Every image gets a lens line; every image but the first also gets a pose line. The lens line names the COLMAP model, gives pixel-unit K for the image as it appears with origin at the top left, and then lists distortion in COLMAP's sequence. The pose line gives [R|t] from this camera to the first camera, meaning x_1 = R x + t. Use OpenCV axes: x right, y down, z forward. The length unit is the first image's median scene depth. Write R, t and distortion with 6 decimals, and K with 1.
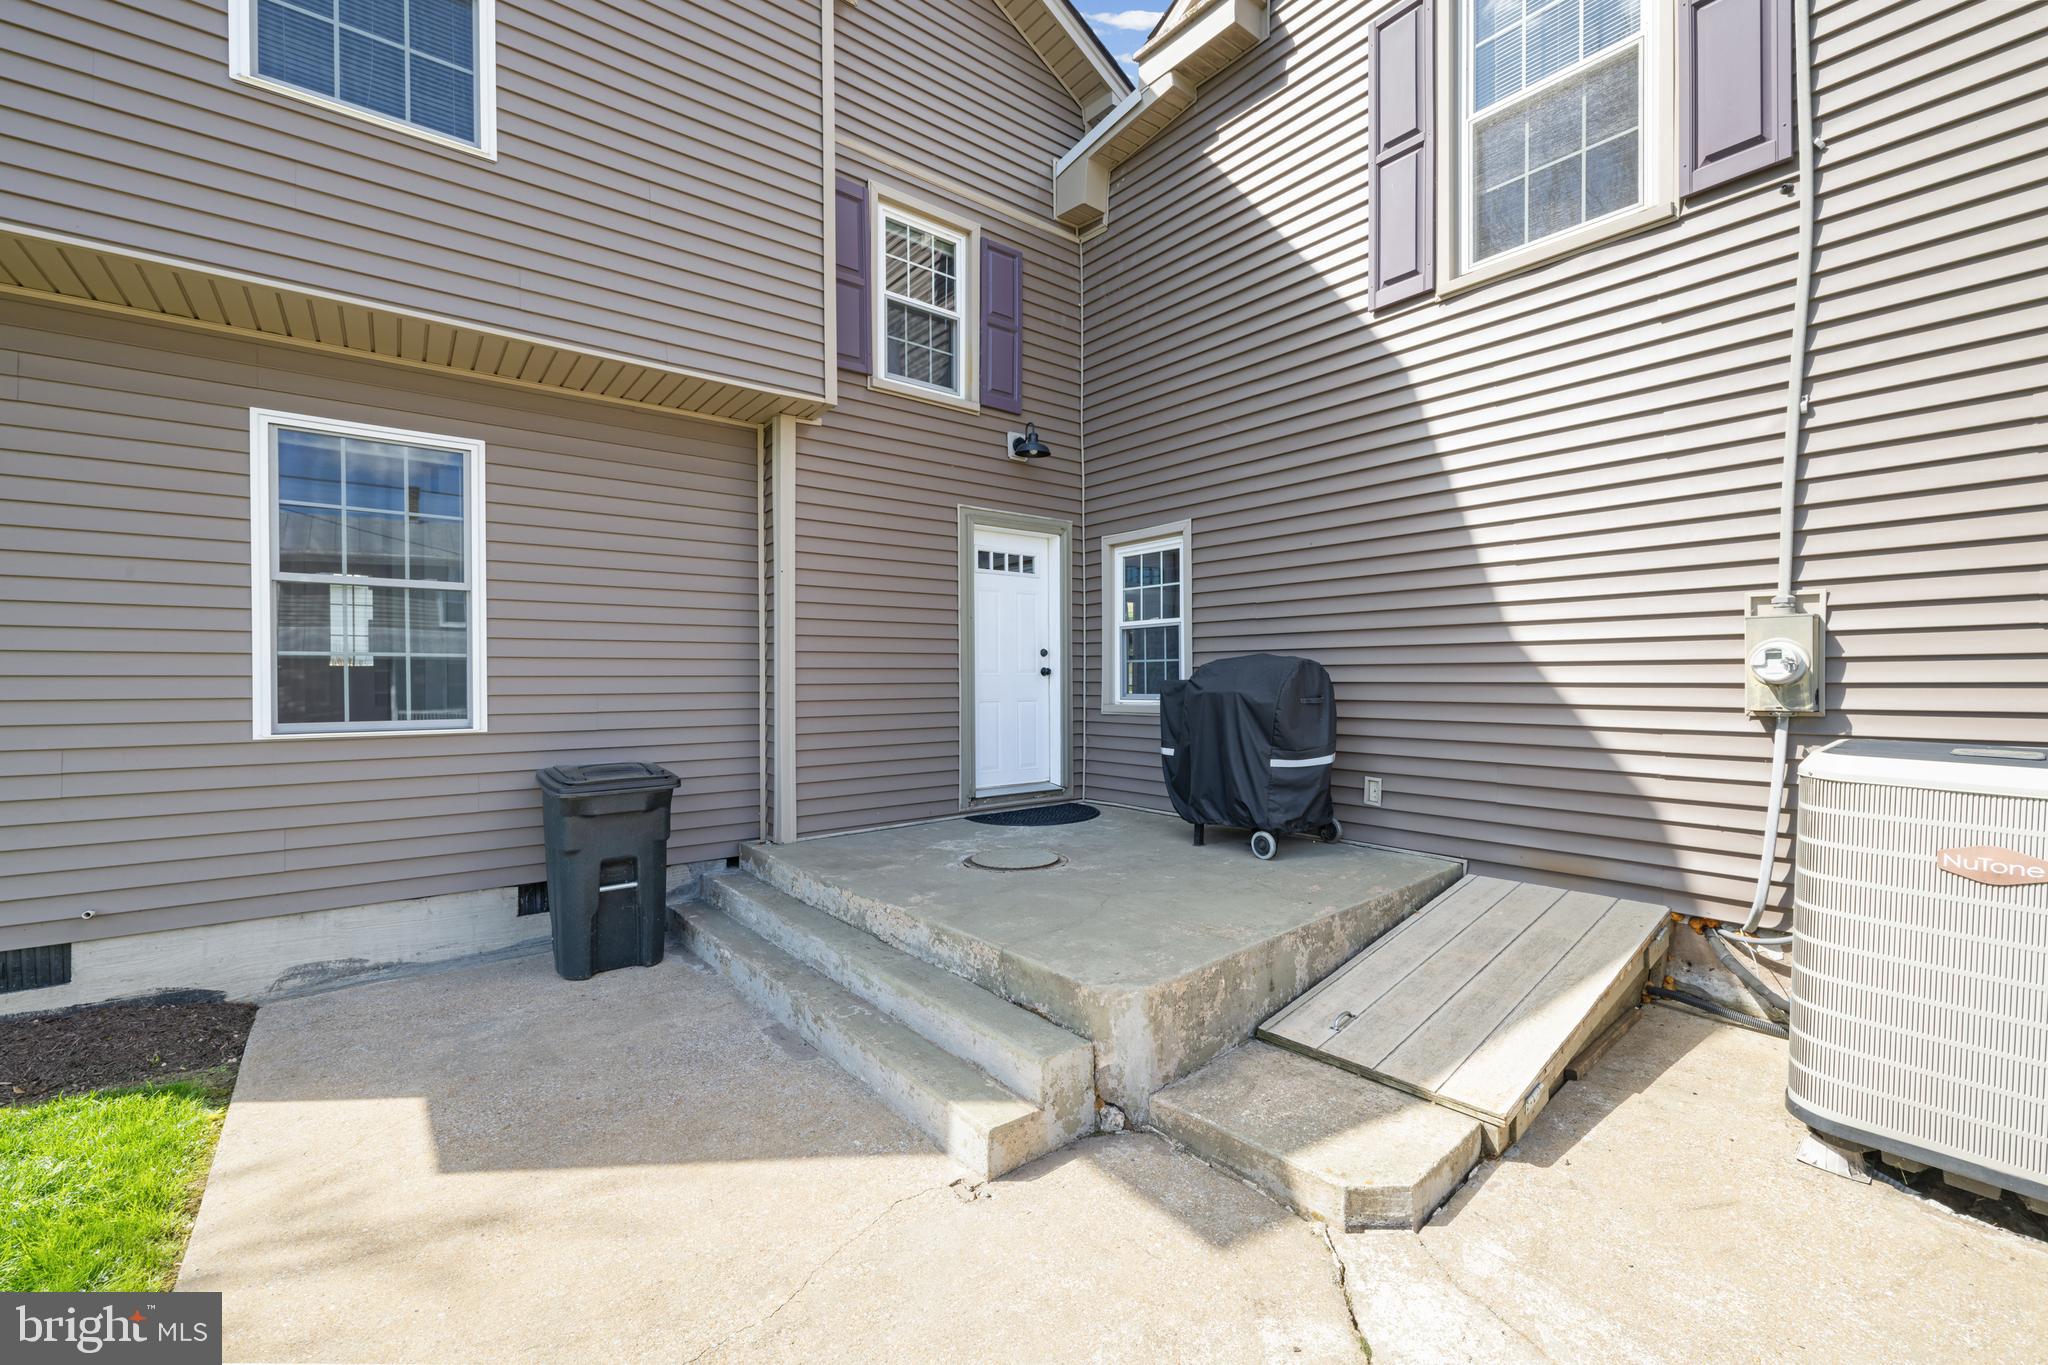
lens RADIAL K [[872.1, 0, 1031.6], [0, 872.1, 694.9], [0, 0, 1]] dist [0.012003, 0.000178]
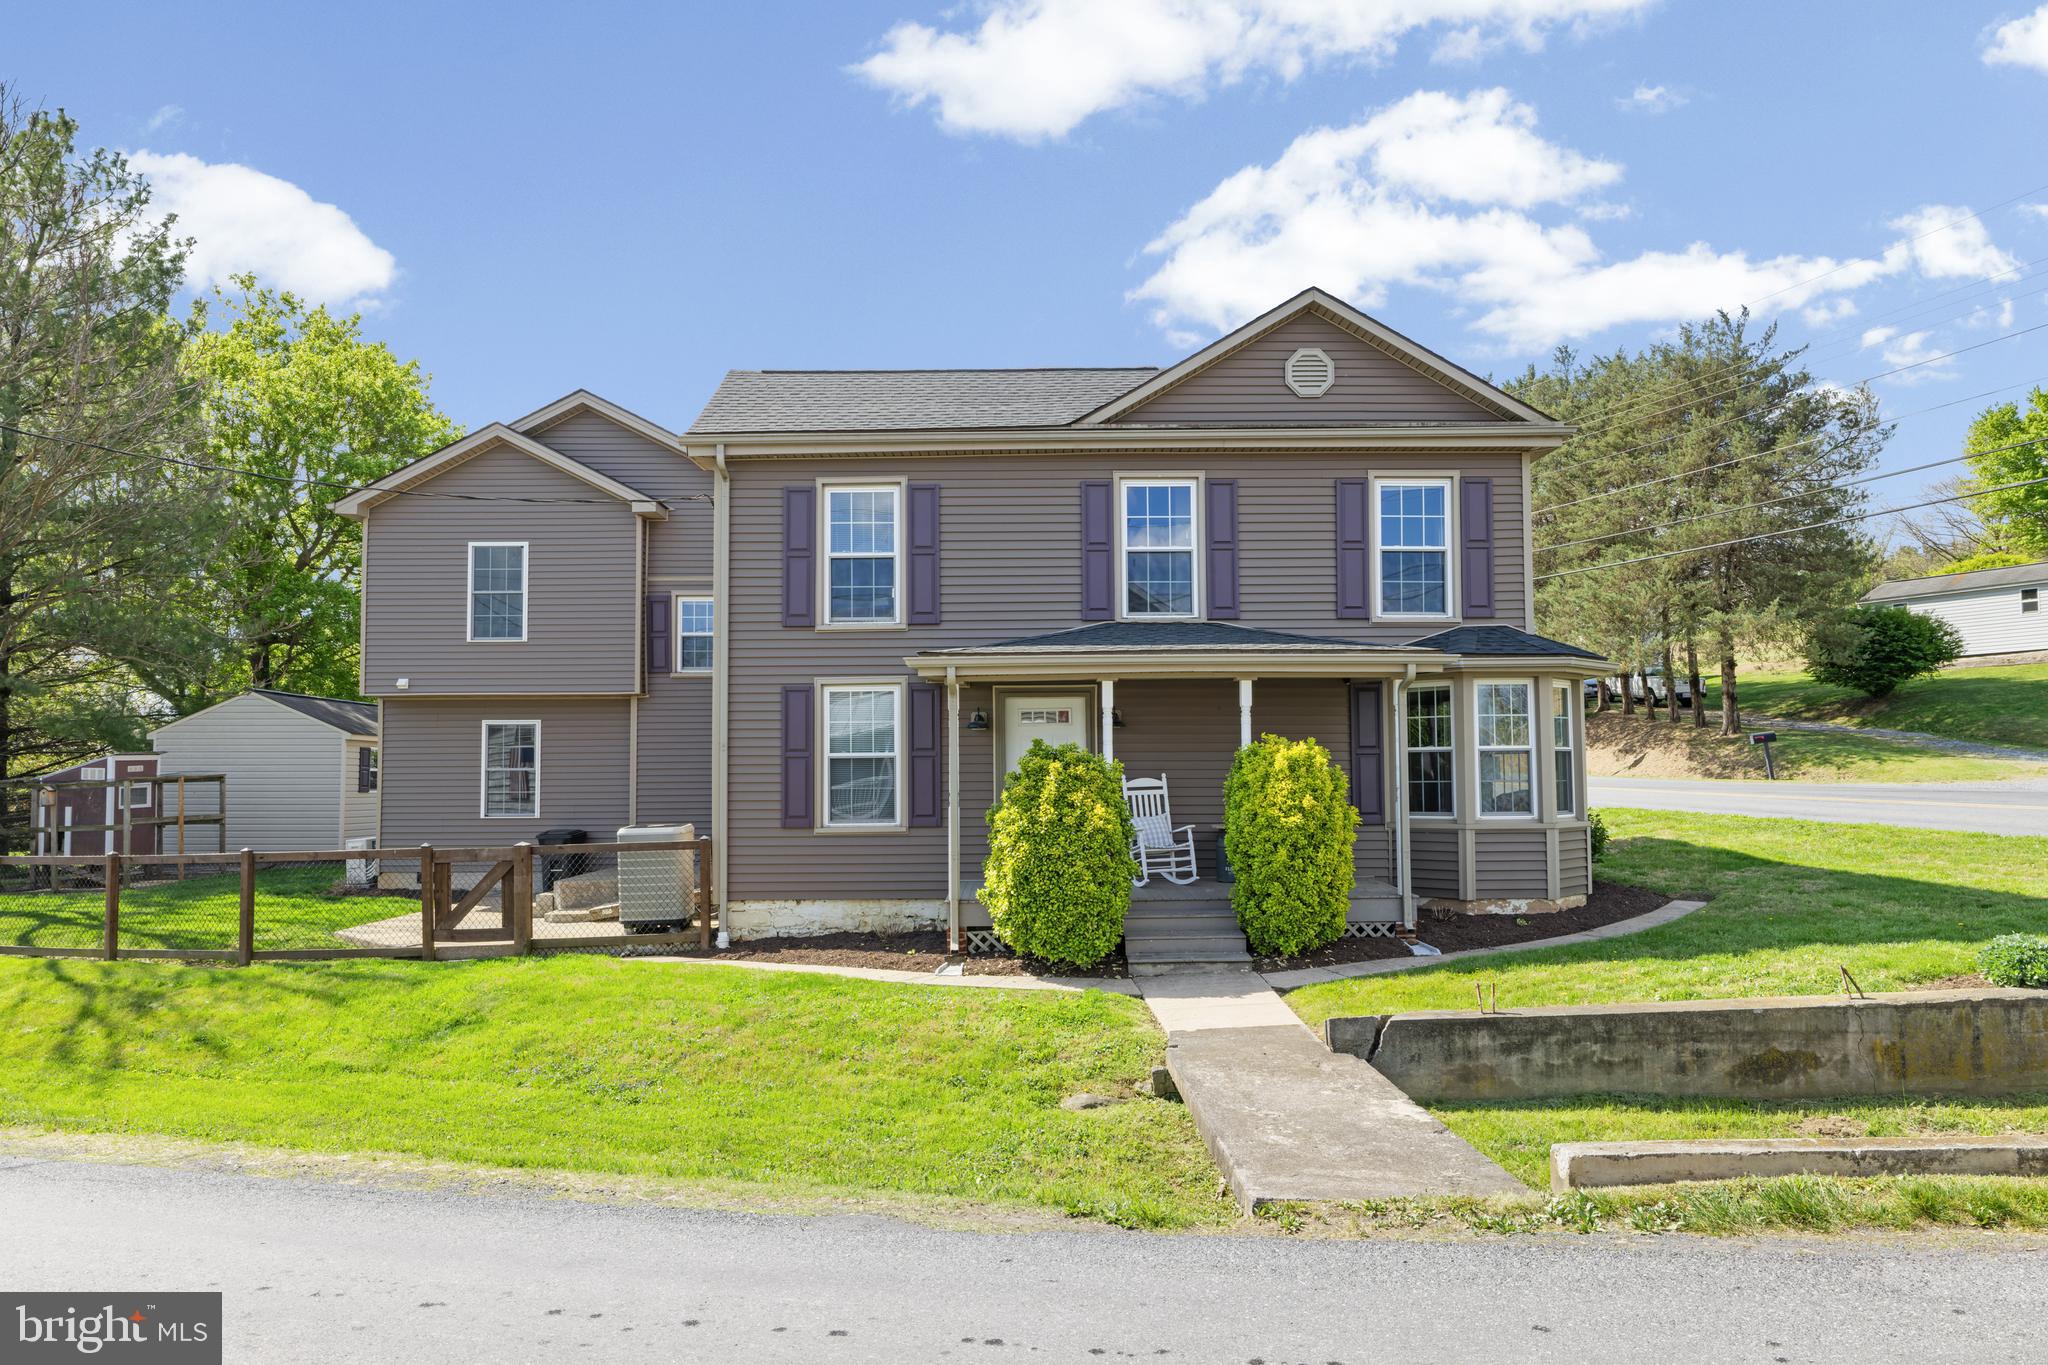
lens RADIAL K [[1353.1, 0, 1000.4], [0, 1353.1, 700.8], [0, 0, 1]] dist [-0.002597, -0.001305]
pose [[0.780917, -0.036790, -0.623550, 2.616914], [-0.004812, 0.997880, -0.064902, -0.047908], [0.624616, 0.053684, 0.779085, -1.210417]]
